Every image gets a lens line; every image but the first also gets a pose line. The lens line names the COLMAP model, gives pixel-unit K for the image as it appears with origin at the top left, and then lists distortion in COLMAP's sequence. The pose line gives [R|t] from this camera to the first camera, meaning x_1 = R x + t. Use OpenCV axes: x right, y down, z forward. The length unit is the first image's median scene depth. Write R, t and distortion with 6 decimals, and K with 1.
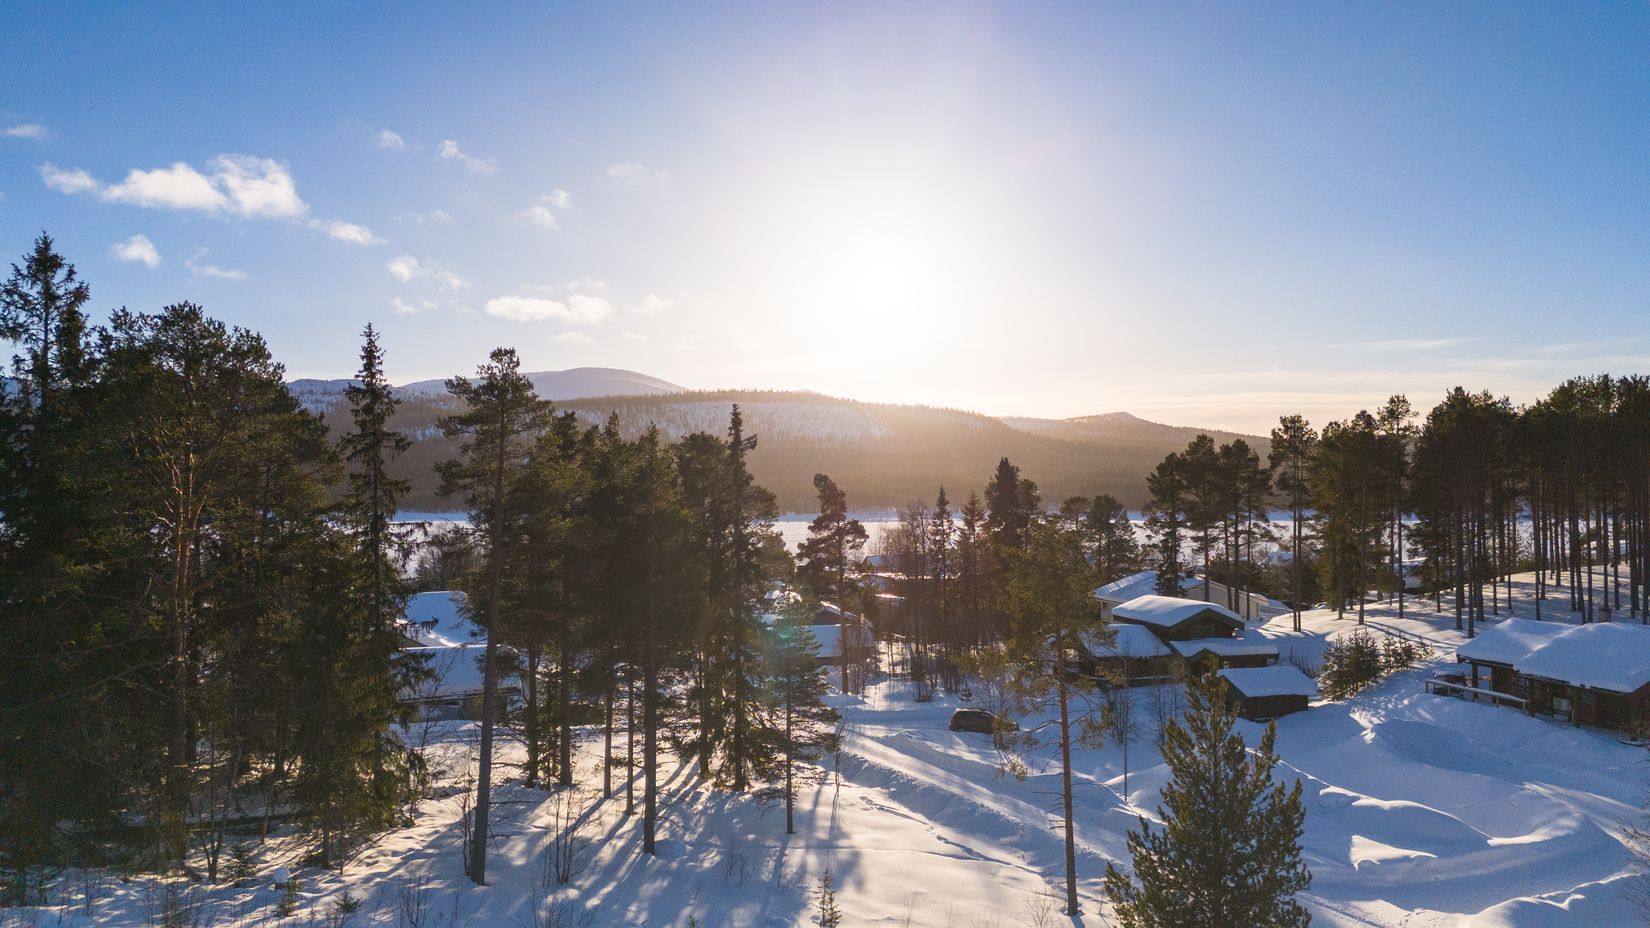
lens RADIAL K [[1207.7, 0, 827.0], [0, 1207.7, 459.4], [0, 0, 1]] dist [0.080469, -0.071535]
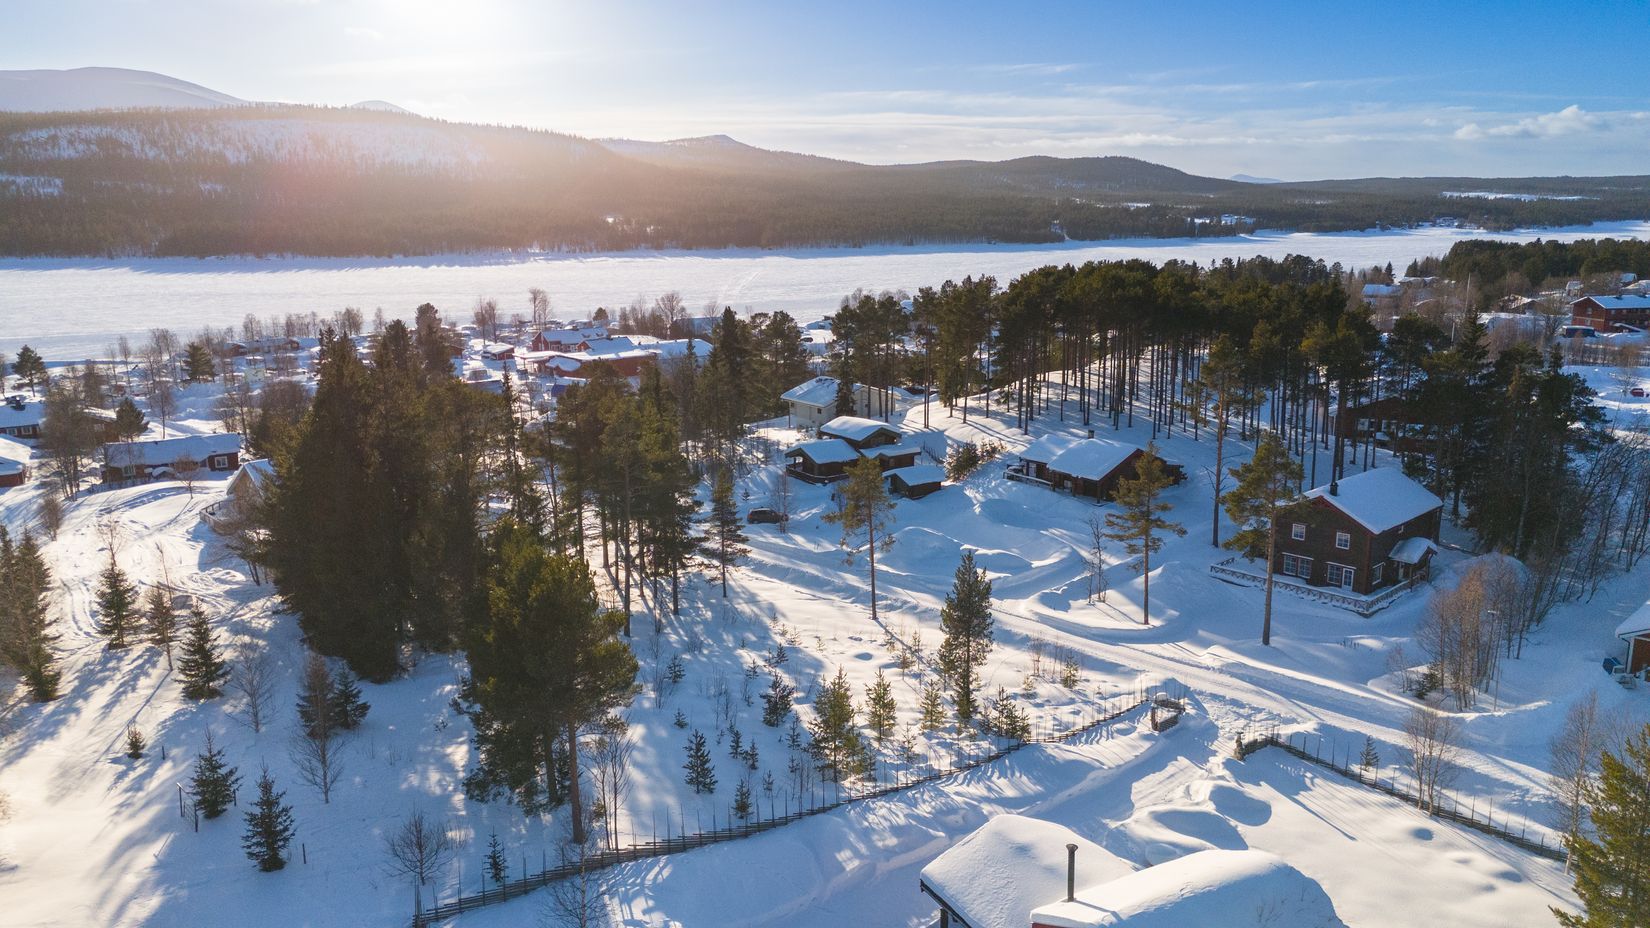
lens RADIAL K [[1207.7, 0, 828.5], [0, 1207.7, 464.2], [0, 0, 1]] dist [0.080469, -0.071535]
pose [[0.947248, -0.073682, 0.311917, -0.274646], [0.000179, 0.973337, 0.229380, -0.211243], [-0.320502, -0.217224, 0.922005, -0.491170]]
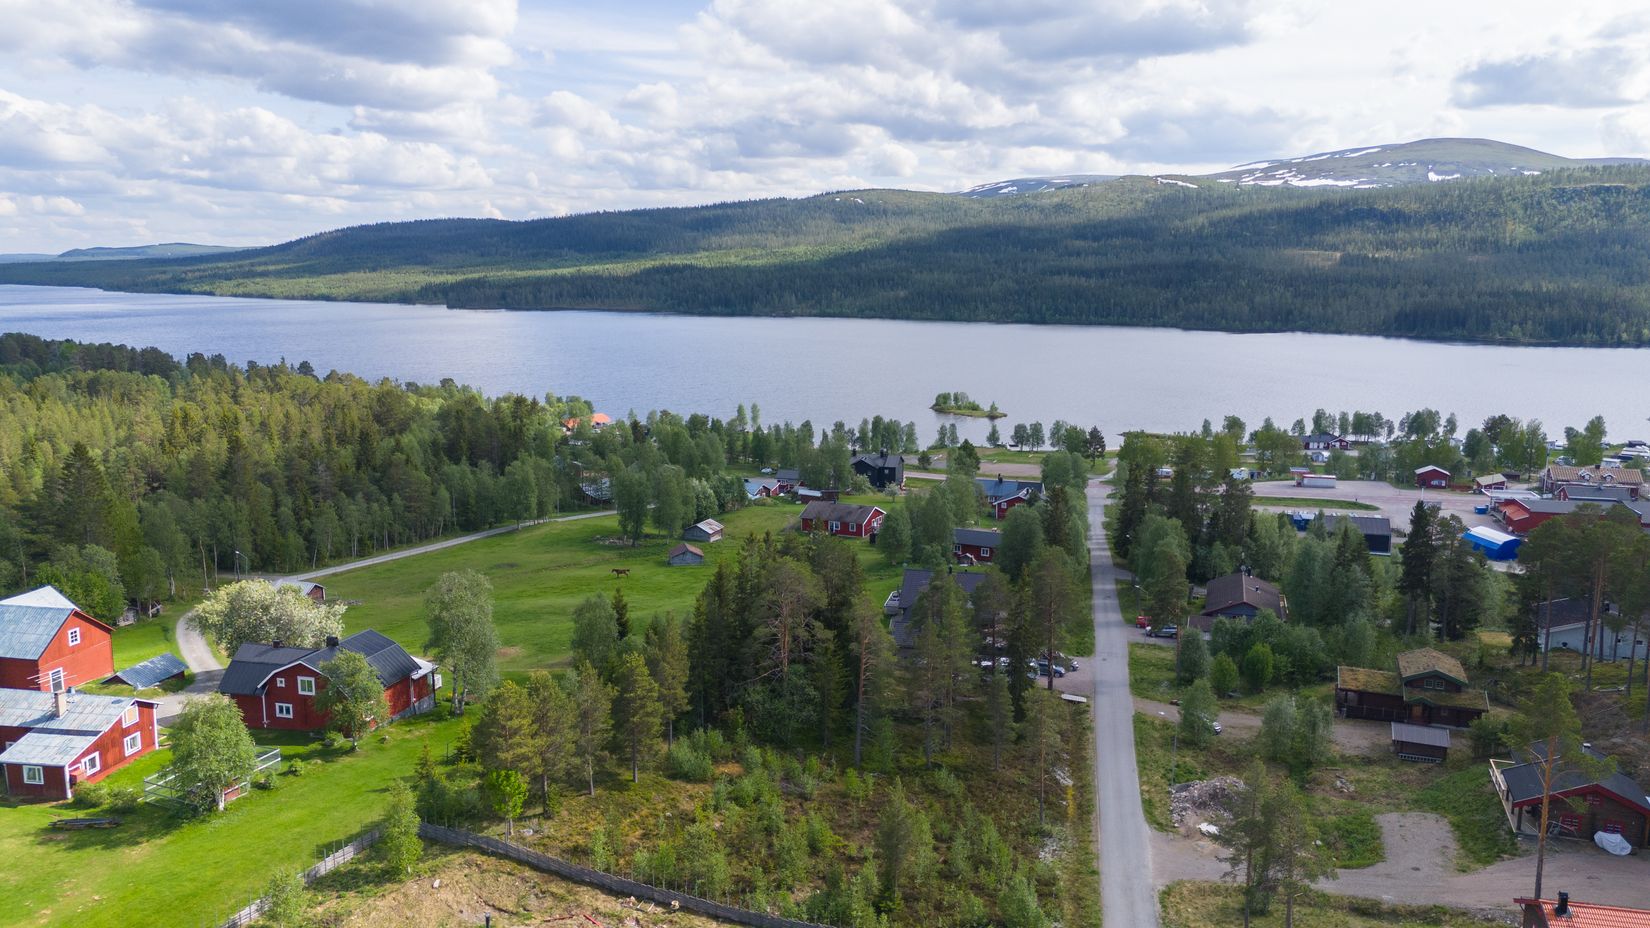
lens RADIAL K [[1207.7, 0, 824.9], [0, 1207.7, 499.6], [0, 0, 1]] dist [0.080469, -0.071535]
pose [[0.795458, 0.114384, -0.595115, 0.634249], [0.014541, 0.978140, 0.207440, -0.423767], [0.605834, -0.173663, 0.776406, -0.594298]]
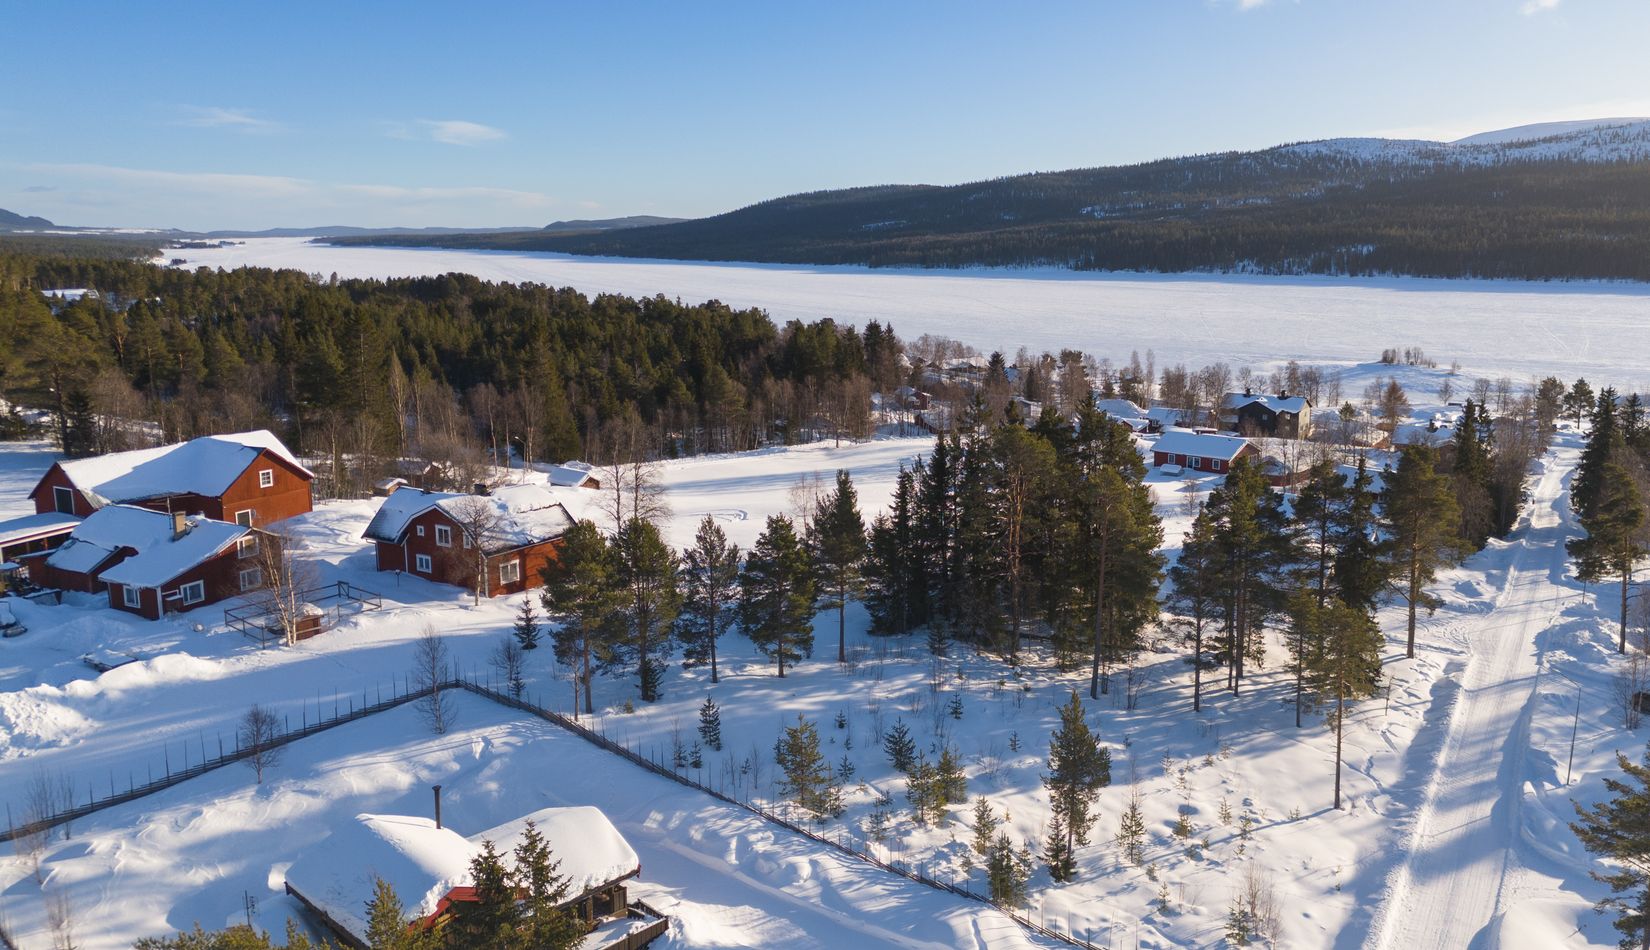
lens RADIAL K [[1281.3, 0, 875.4], [0, 1281.3, 453.7], [0, 0, 1]] dist [0.081019, -0.070885]
pose [[0.578736, 0.134762, -0.804303, 0.615338], [0.021164, 0.983438, 0.180004, -0.246261], [0.815240, -0.121197, 0.566299, -0.290235]]
